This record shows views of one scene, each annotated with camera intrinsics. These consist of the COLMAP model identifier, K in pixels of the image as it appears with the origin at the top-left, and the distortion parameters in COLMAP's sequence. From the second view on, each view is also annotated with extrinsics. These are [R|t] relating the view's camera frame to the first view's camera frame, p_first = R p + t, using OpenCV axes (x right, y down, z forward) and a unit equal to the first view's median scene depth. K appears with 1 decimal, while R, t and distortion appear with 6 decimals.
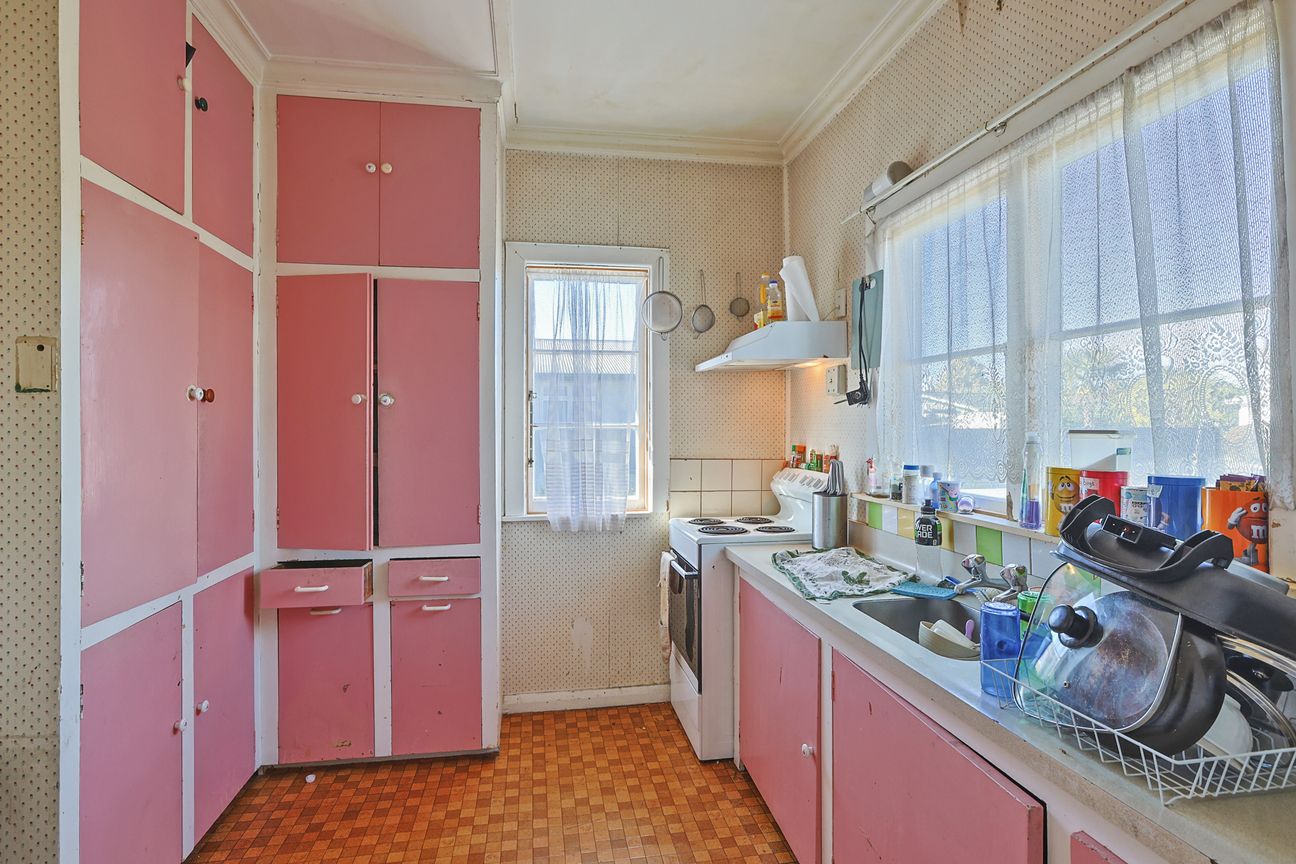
lens RADIAL K [[688.8, 0, 645.0], [0, 688.8, 422.3], [0, 0, 1]] dist [-0.041470, 0.044572]
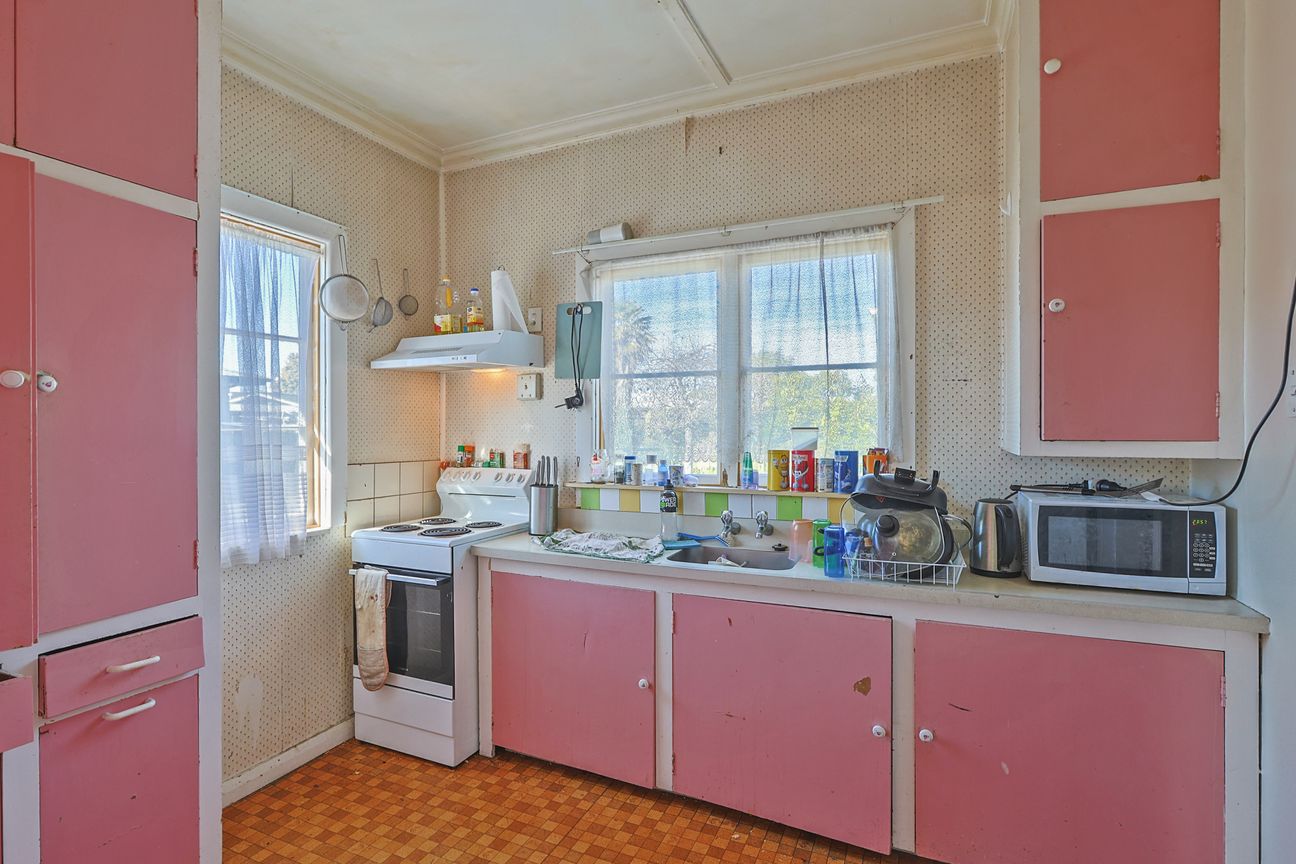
lens RADIAL K [[688.8, 0, 645.0], [0, 688.8, 422.3], [0, 0, 1]] dist [-0.041470, 0.044572]
pose [[0.506288, 0.004467, 0.862353, -0.608764], [0.000671, 0.999984, -0.005574, 0.004643], [-0.862364, 0.003401, 0.506277, 0.256230]]
